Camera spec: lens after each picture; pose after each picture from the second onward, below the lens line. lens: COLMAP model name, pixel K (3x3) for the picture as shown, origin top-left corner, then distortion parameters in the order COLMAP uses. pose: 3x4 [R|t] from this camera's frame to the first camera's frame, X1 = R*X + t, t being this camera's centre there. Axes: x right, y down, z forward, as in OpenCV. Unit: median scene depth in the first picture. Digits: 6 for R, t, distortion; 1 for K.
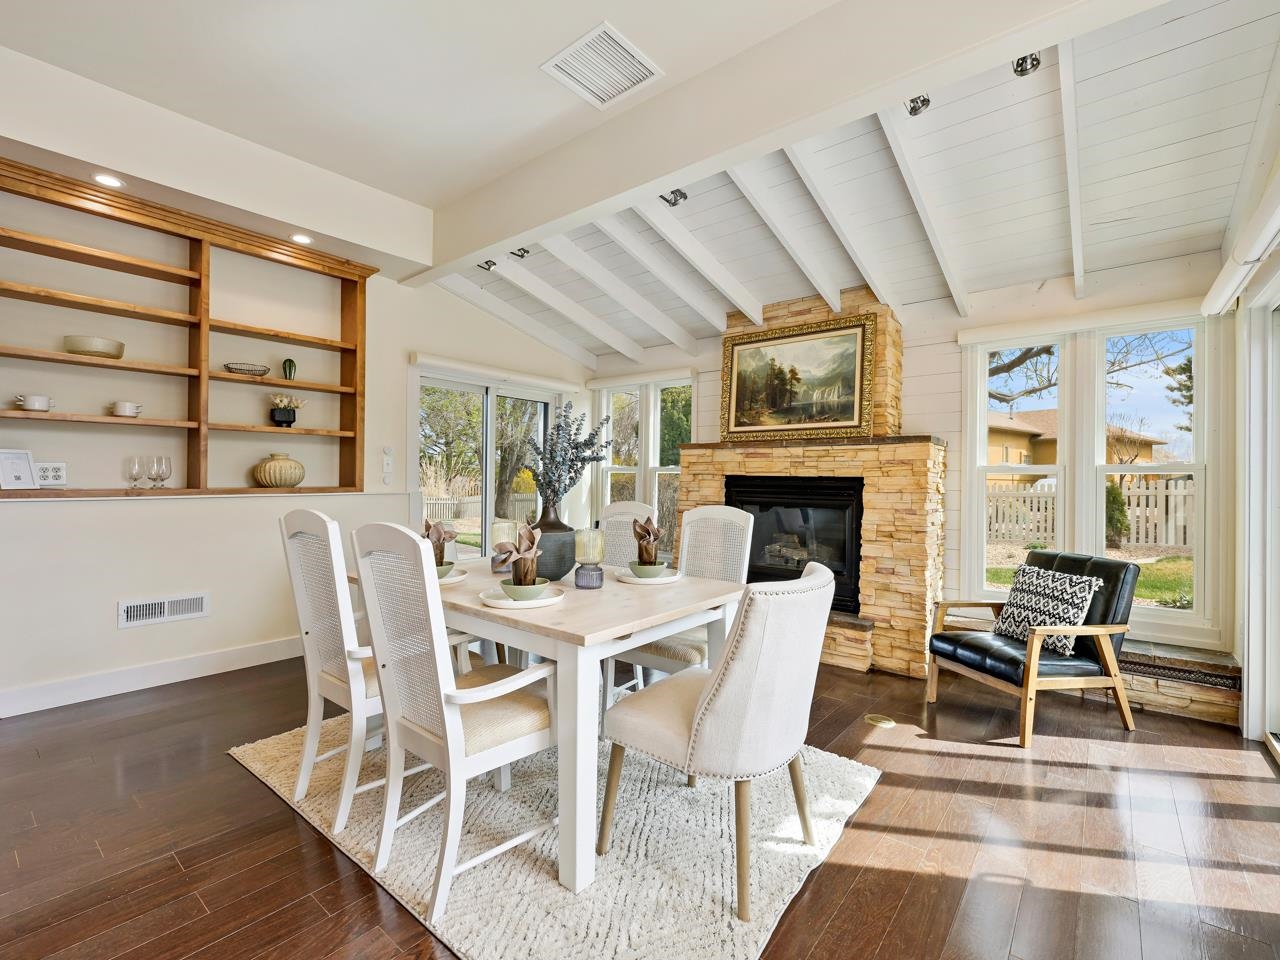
lens RADIAL K [[574.5, 0, 635.9], [0, 574.5, 482.2], [0, 0, 1]] dist [-0.000657, -0.000028]
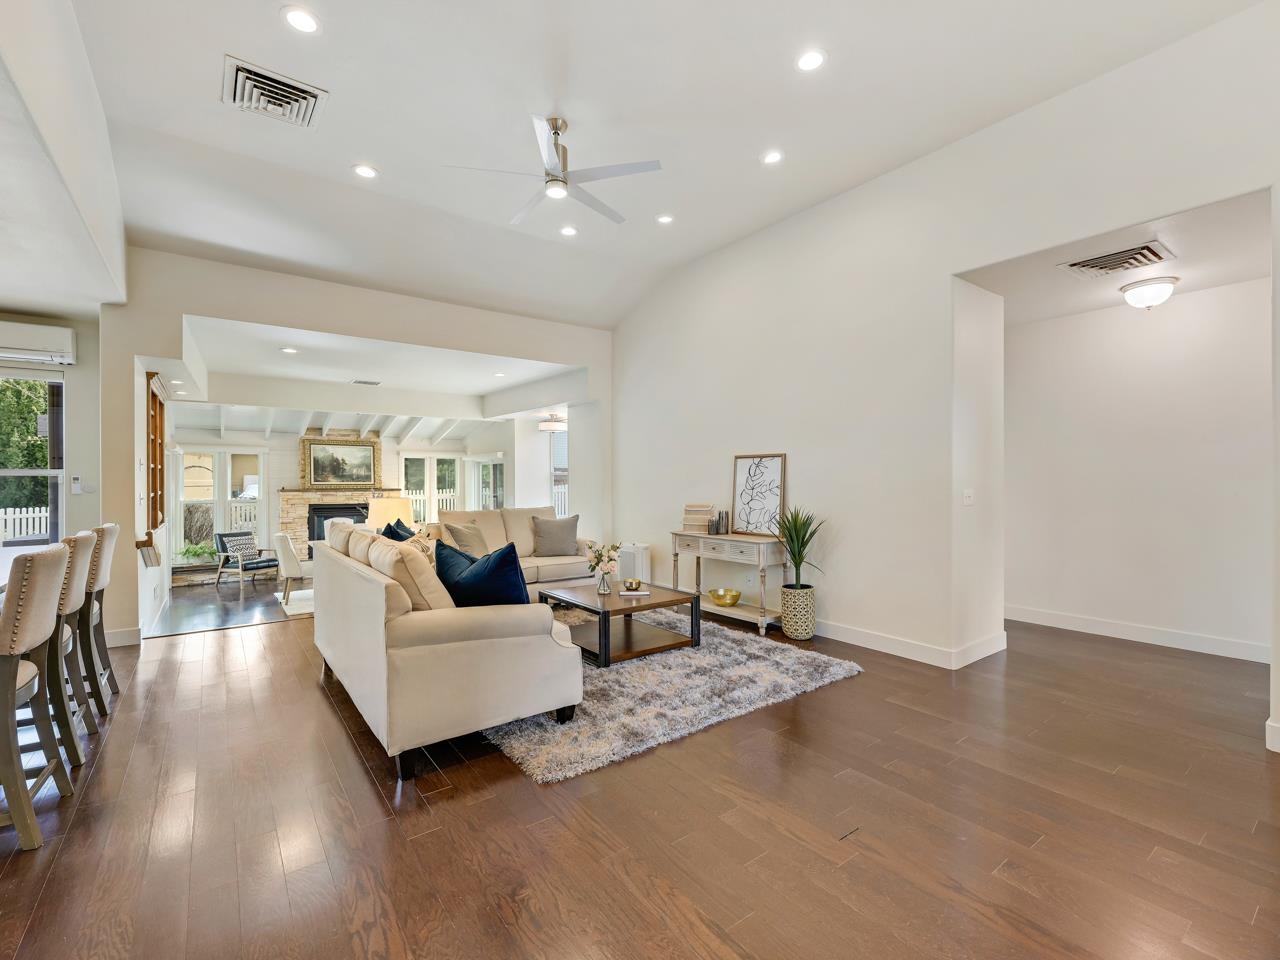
lens RADIAL K [[574.5, 0, 635.9], [0, 574.5, 482.2], [0, 0, 1]] dist [-0.000657, -0.000028]
pose [[0.248790, -0.013301, 0.968466, -1.725840], [0.009092, 0.999894, 0.011397, -0.114562], [-0.968515, 0.005970, 0.248885, -0.772407]]
